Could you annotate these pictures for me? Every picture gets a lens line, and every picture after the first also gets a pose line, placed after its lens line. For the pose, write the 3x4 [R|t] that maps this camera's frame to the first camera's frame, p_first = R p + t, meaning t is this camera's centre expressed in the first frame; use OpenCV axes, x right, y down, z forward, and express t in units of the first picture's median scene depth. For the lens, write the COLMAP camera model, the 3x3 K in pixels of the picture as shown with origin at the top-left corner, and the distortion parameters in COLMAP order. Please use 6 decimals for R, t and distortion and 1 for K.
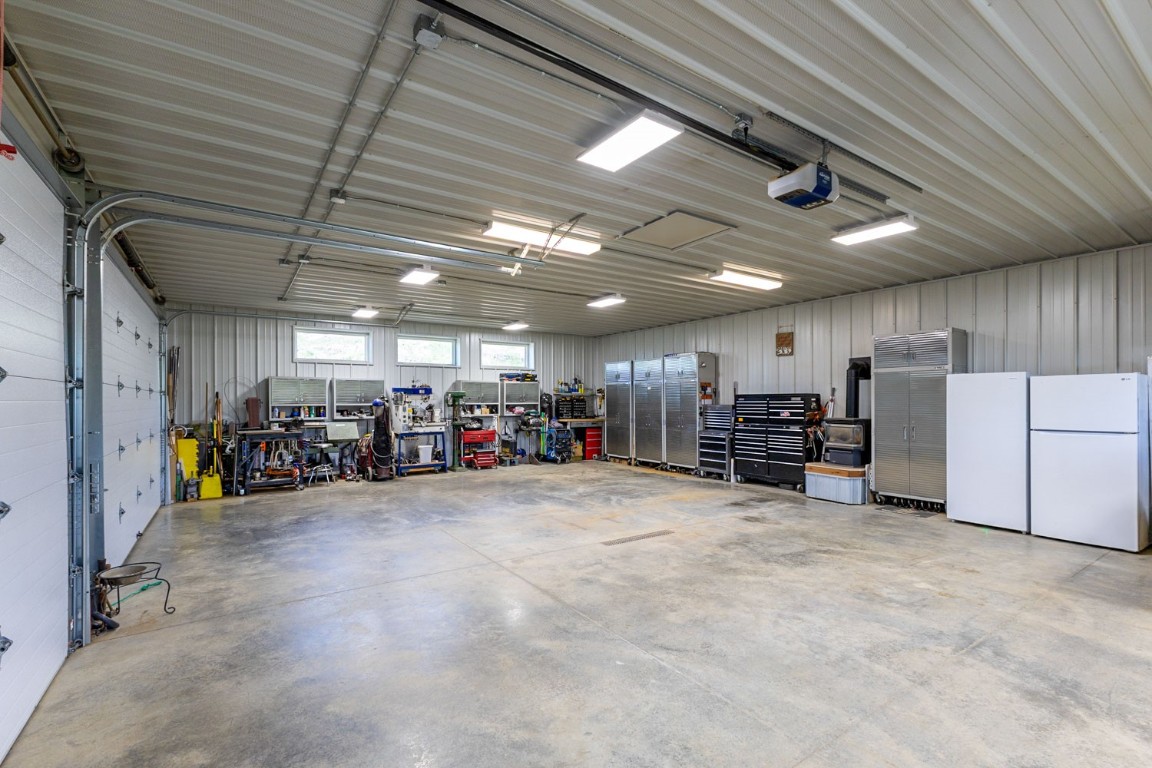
lens RADIAL K [[520.6, 0, 564.2], [0, 520.6, 401.7], [0, 0, 1]] dist [0.012959, -0.004584]
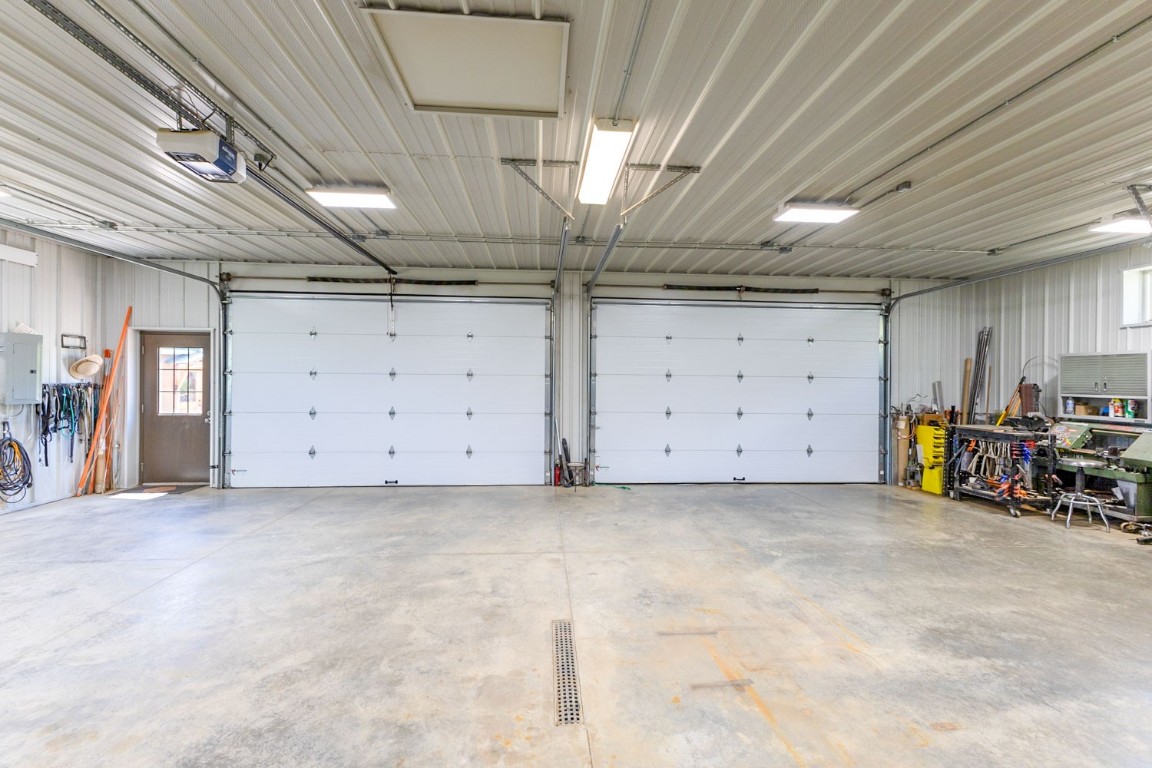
lens RADIAL K [[520.6, 0, 598.2], [0, 520.6, 380.6], [0, 0, 1]] dist [0.012959, -0.004584]
pose [[-0.497131, -0.001875, -0.867674, 0.612631], [-0.009501, 0.999949, 0.003282, -0.016230], [0.867624, 0.009875, -0.497124, 1.381289]]
